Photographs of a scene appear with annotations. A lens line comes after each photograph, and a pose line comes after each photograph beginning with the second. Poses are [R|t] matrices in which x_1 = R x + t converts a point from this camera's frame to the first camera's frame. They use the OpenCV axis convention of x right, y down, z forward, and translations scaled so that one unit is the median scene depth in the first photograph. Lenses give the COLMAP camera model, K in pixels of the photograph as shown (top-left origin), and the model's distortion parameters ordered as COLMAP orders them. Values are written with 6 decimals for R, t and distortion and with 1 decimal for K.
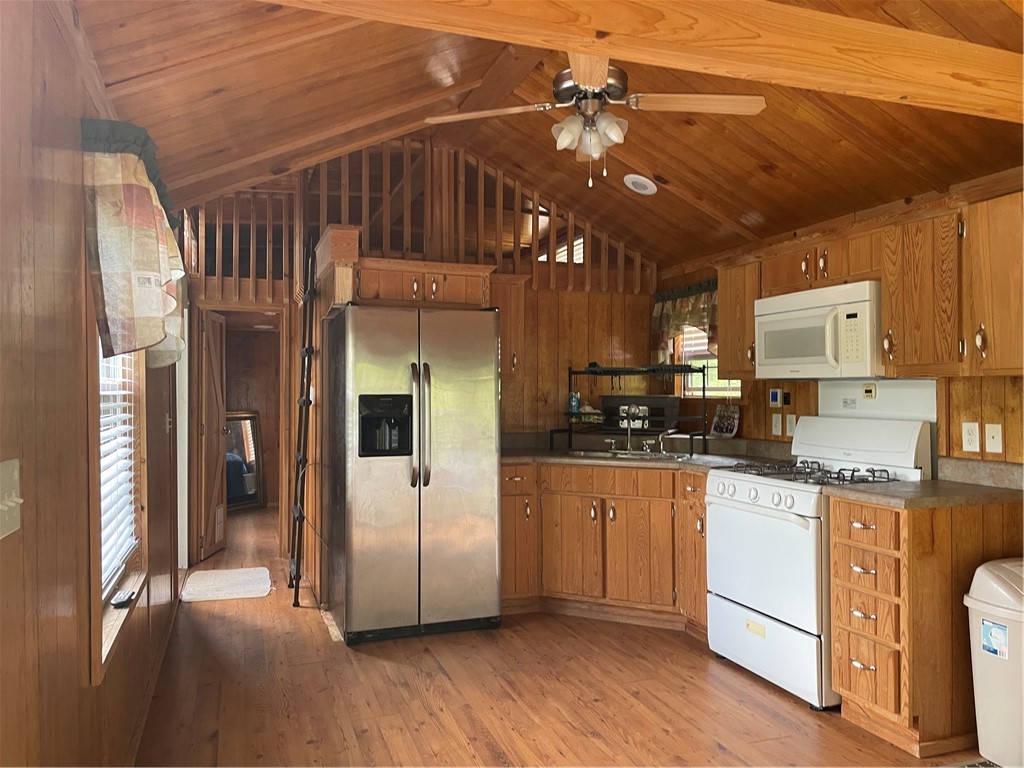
lens RADIAL K [[759.7, 0, 512.0], [0, 759.7, 384.0], [0, 0, 1]] dist [0.006733, 0.000771]
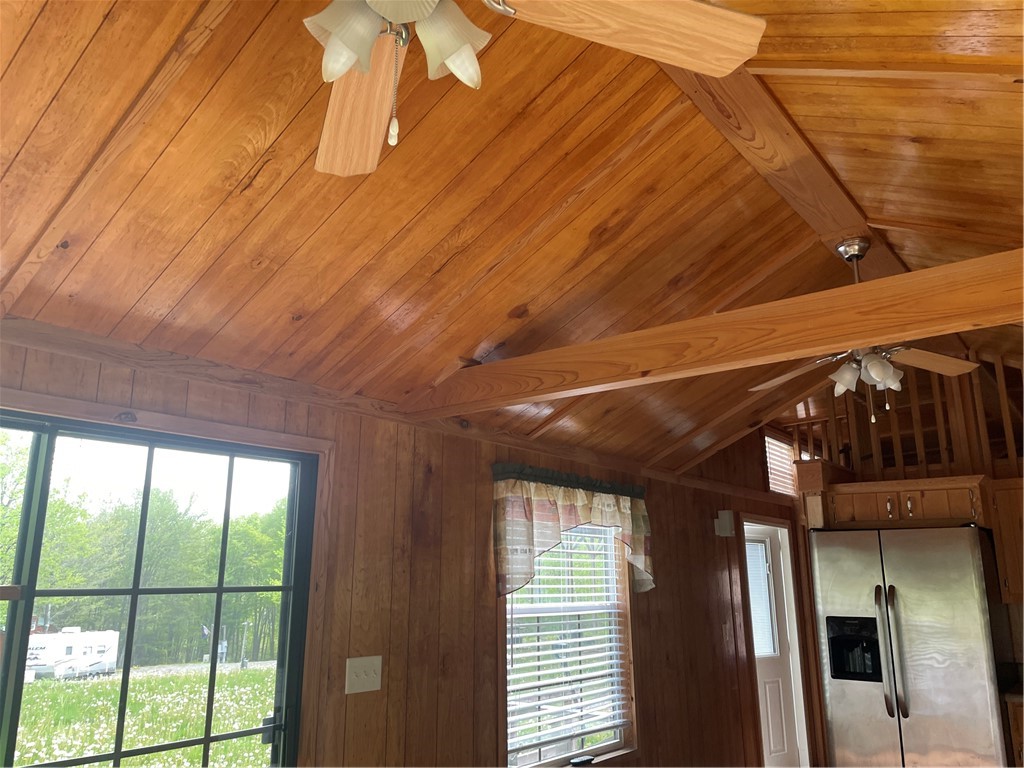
lens RADIAL K [[781.5, 0, 512.0], [0, 781.5, 384.0], [0, 0, 1]] dist [-0.001292, -0.004988]
pose [[0.527059, -0.202896, -0.825253, 0.531519], [0.001343, 0.971279, -0.237939, -0.041837], [0.849828, 0.124299, 0.512194, 0.018618]]
